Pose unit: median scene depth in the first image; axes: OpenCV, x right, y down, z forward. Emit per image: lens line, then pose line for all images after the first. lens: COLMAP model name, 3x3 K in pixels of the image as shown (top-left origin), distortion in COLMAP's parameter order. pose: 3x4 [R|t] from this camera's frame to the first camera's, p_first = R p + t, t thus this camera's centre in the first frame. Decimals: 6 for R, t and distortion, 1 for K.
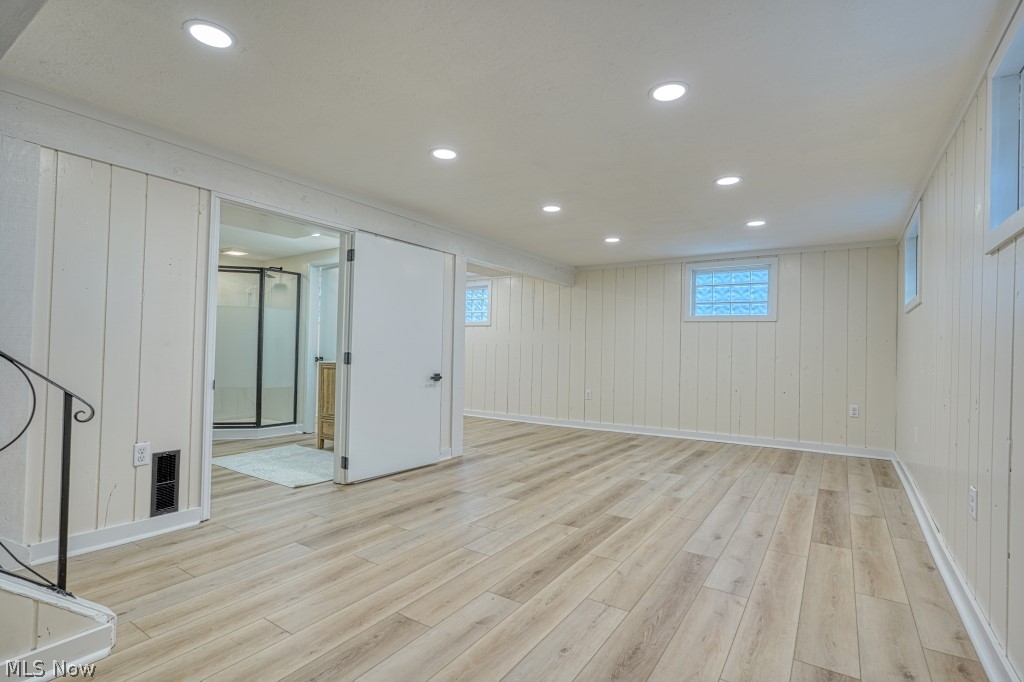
lens RADIAL K [[497.0, 0, 505.5], [0, 497.0, 343.0], [0, 0, 1]] dist [-0.004001, 0.001161]
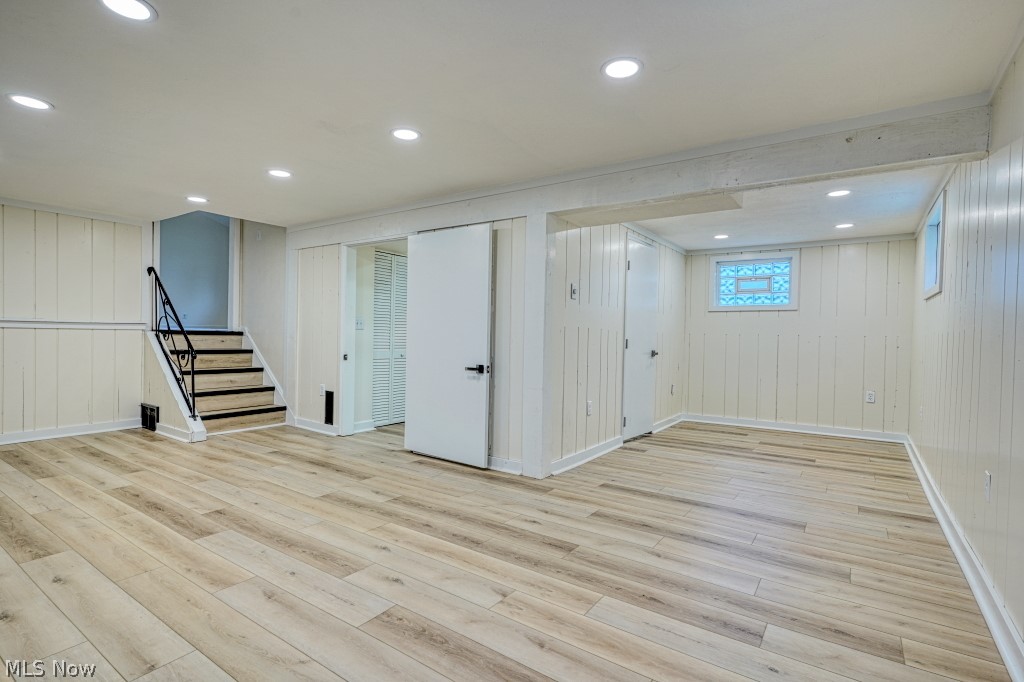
lens RADIAL K [[497.0, 0, 510.2], [0, 497.0, 342.9], [0, 0, 1]] dist [-0.004001, 0.001161]
pose [[-0.013547, -0.004397, -0.999899, 1.055006], [-0.006241, 0.999971, -0.004313, 0.038243], [0.999889, 0.006182, -0.013574, 1.535339]]
